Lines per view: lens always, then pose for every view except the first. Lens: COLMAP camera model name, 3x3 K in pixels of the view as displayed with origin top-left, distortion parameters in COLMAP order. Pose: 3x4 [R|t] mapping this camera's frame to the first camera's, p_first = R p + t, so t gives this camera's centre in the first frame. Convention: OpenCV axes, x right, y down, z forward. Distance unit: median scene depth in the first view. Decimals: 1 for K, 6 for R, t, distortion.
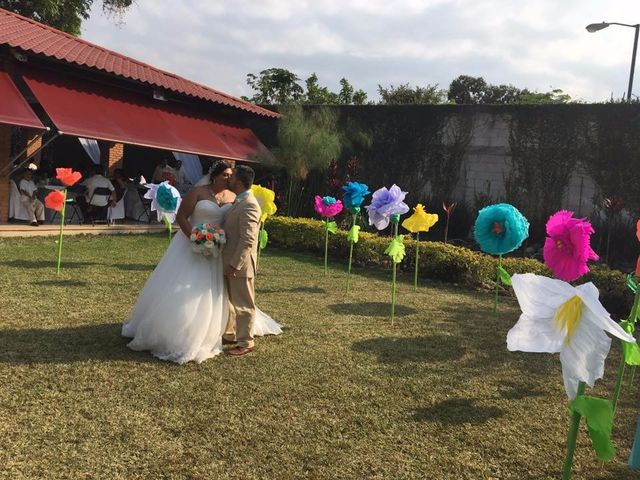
lens RADIAL K [[524.4, 0, 324.1], [0, 524.4, 240.5], [0, 0, 1]] dist [0.011891, -0.021121]
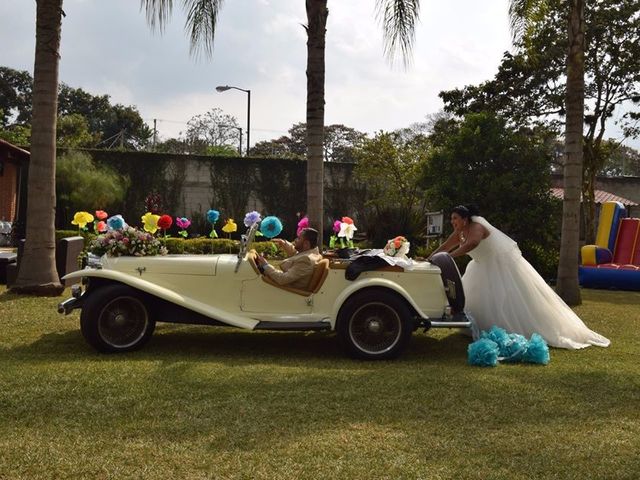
lens RADIAL K [[776.6, 0, 320.1], [0, 776.6, 239.8], [0, 0, 1]] dist [-0.080022, 0.000000]
pose [[0.737554, -0.070289, 0.671620, -0.954900], [0.101676, 0.994789, -0.007547, 0.043739], [-0.667589, 0.073854, 0.740858, -0.905301]]
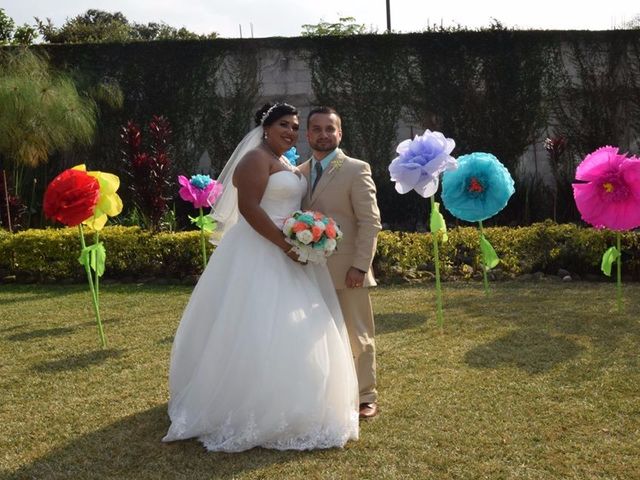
lens RADIAL K [[776.6, 0, 320.4], [0, 776.6, 241.8], [0, 0, 1]] dist [-0.080022, 0.000000]
pose [[0.844483, -0.148691, 0.514527, -0.216423], [0.155664, 0.987359, 0.029845, -0.006245], [-0.512461, 0.054890, 0.856954, 0.084662]]
